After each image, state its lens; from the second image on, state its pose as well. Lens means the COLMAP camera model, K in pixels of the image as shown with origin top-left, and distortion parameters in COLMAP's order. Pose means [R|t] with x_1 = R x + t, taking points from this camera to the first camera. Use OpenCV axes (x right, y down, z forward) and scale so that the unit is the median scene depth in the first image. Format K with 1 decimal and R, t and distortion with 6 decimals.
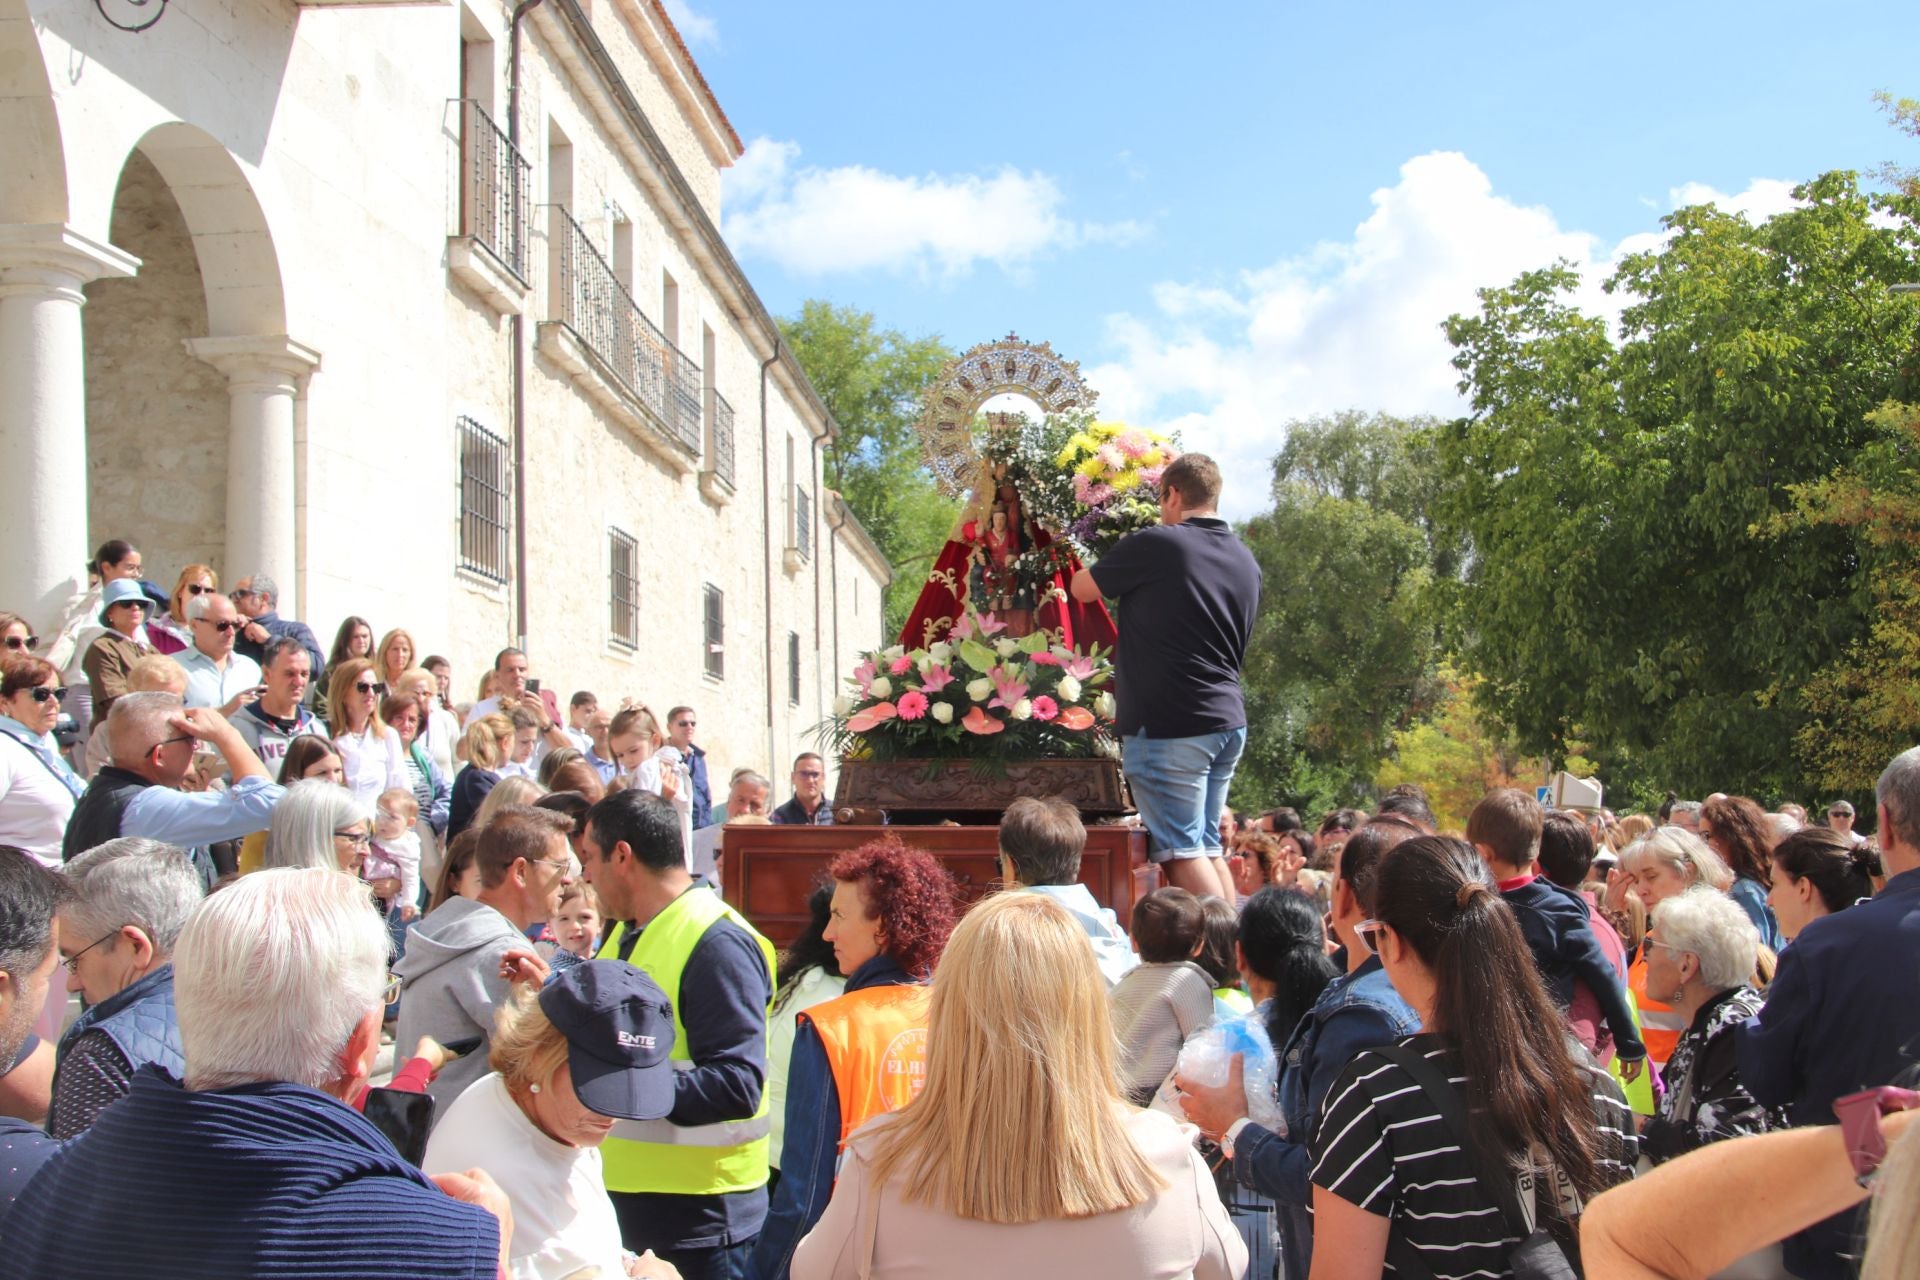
lens RADIAL K [[2076.2, 0, 960.0], [0, 2076.2, 640.0], [0, 0, 1]] dist [-0.054263, 0.365184]
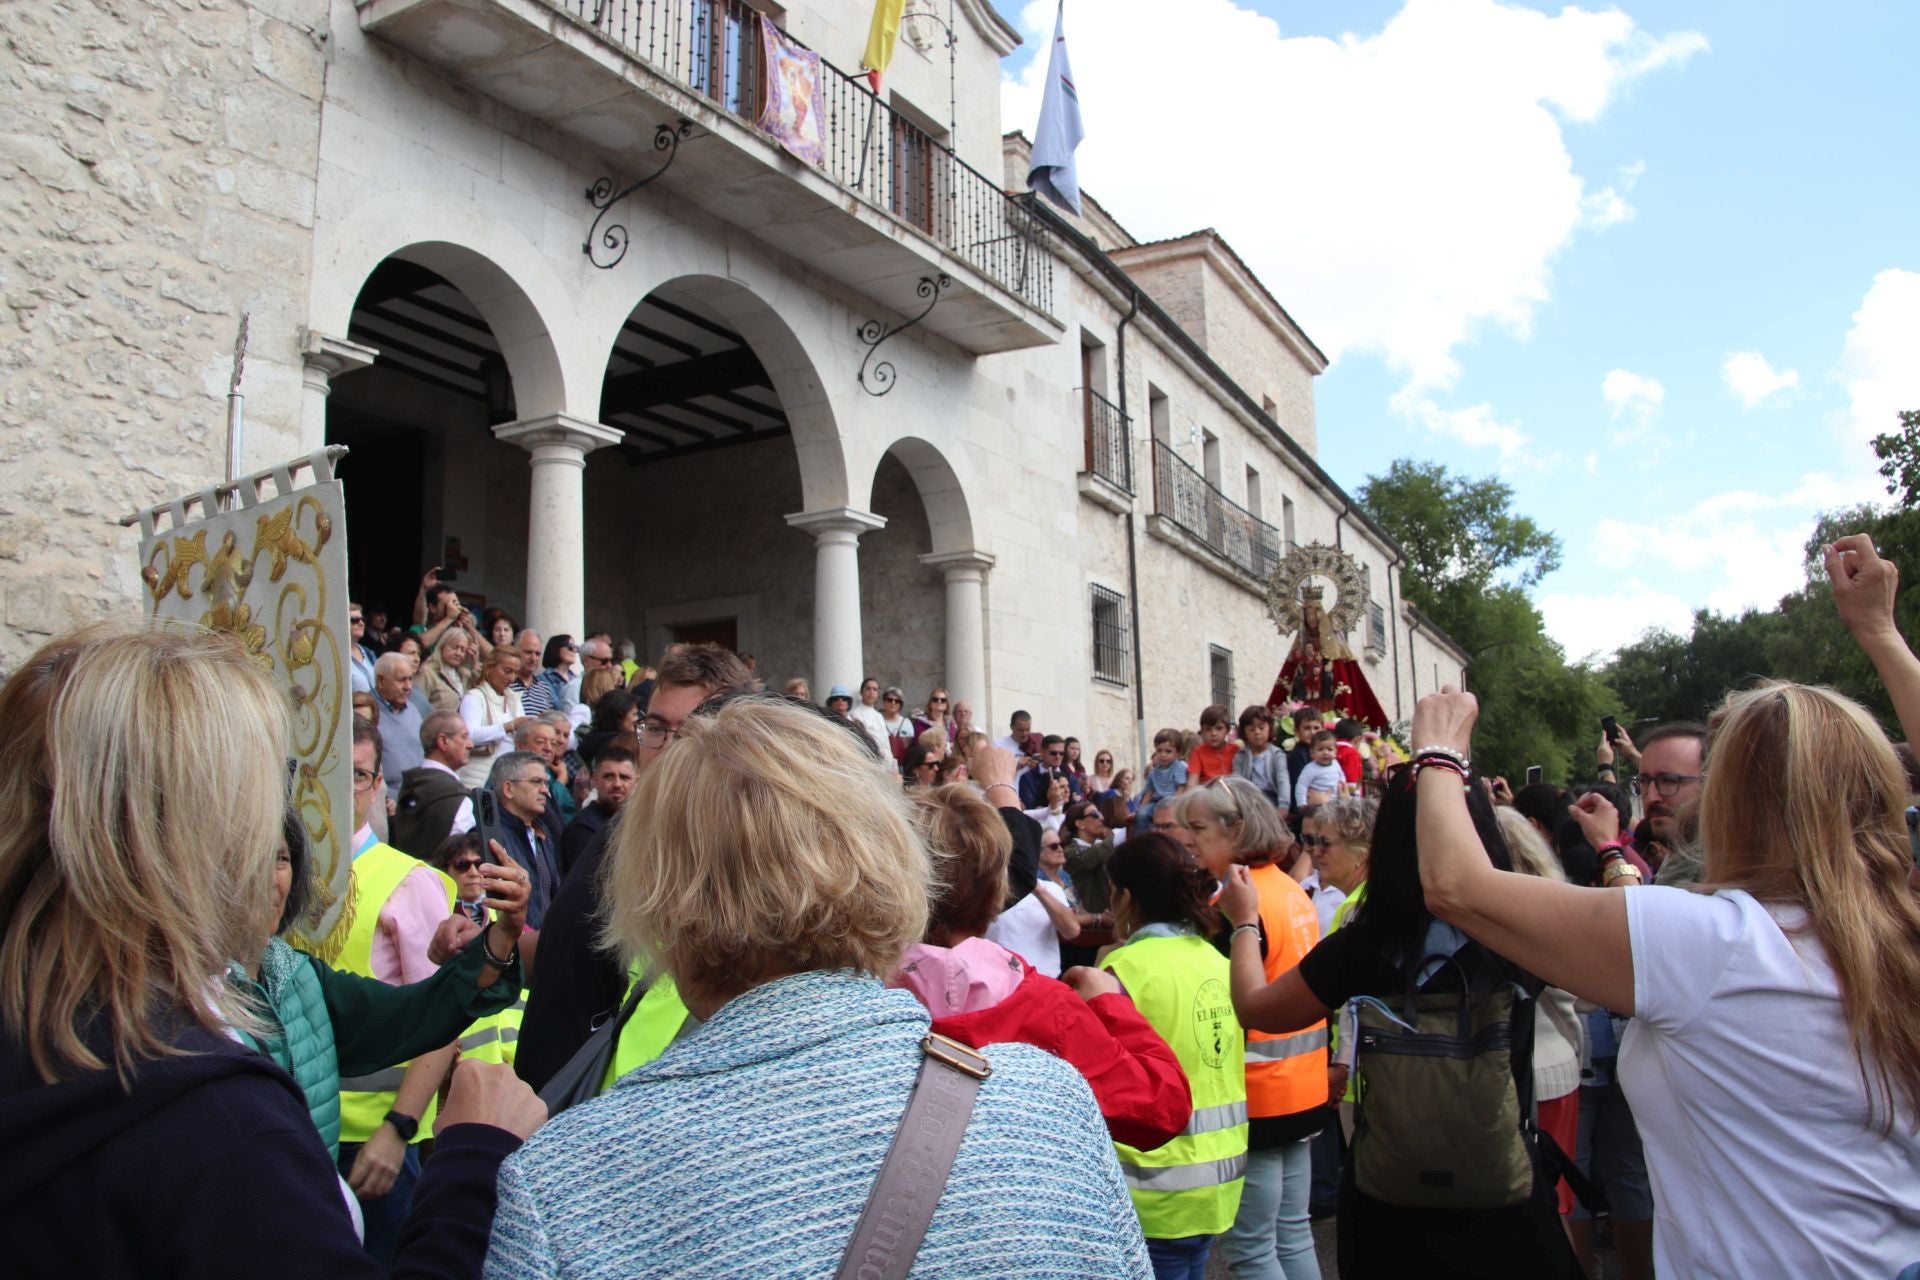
lens RADIAL K [[1597.5, 0, 960.0], [0, 1597.5, 640.0], [0, 0, 1]] dist [-0.167938, 0.120517]
pose [[0.927414, -0.056026, -0.369817, 0.094801], [0.038387, 0.997754, -0.054890, -0.000986], [0.372062, 0.036710, 0.927482, -0.138348]]
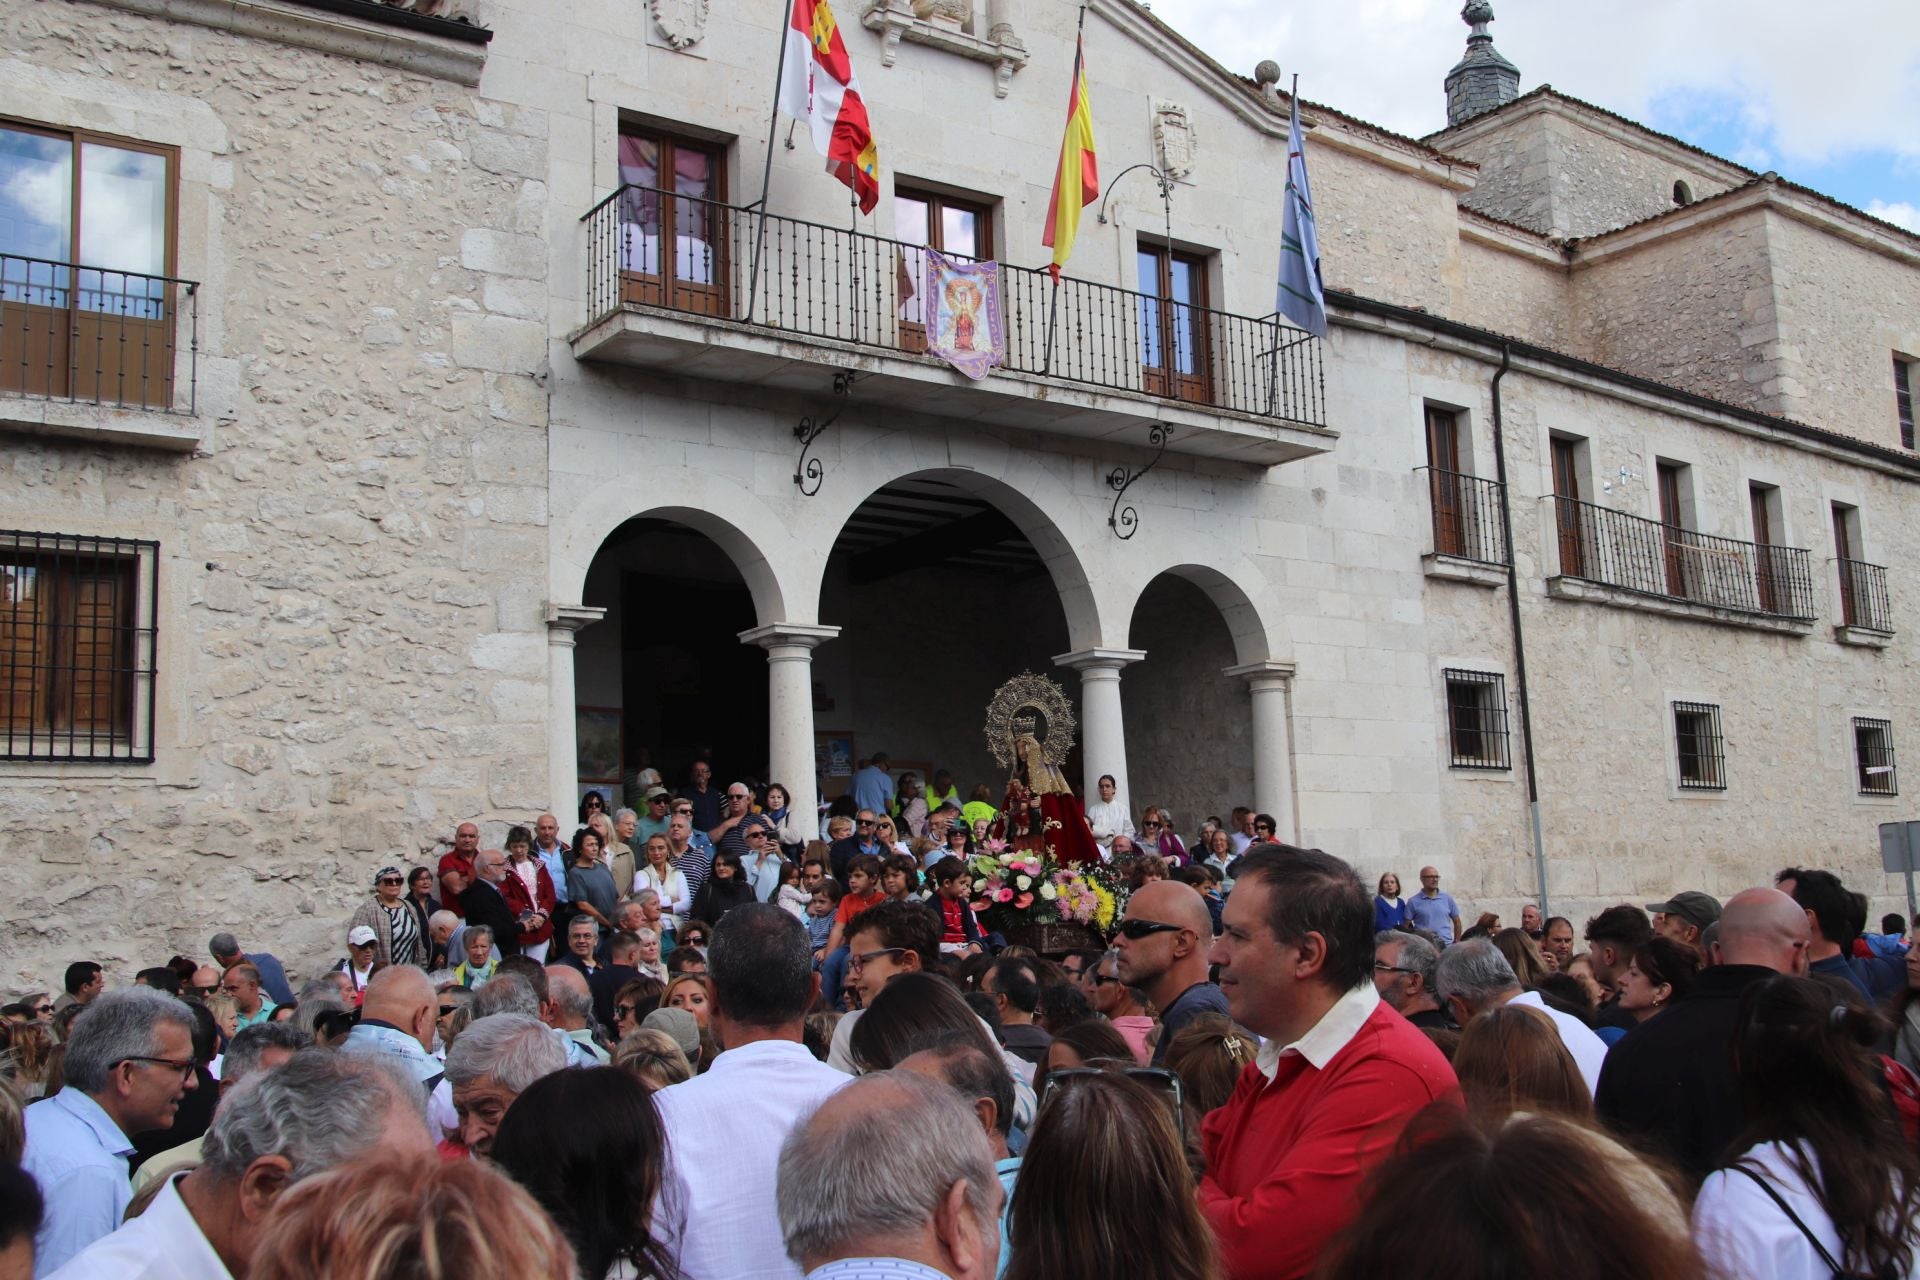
lens RADIAL K [[2028.1, 0, 988.2], [0, 2028.1, 646.0], [0, 0, 1]] dist [-0.067705, 0.159417]
pose [[0.695817, -0.121706, -0.707833, 0.482764], [0.092408, 0.992517, -0.079816, -0.029632], [0.712250, -0.009872, 0.701856, -0.242615]]
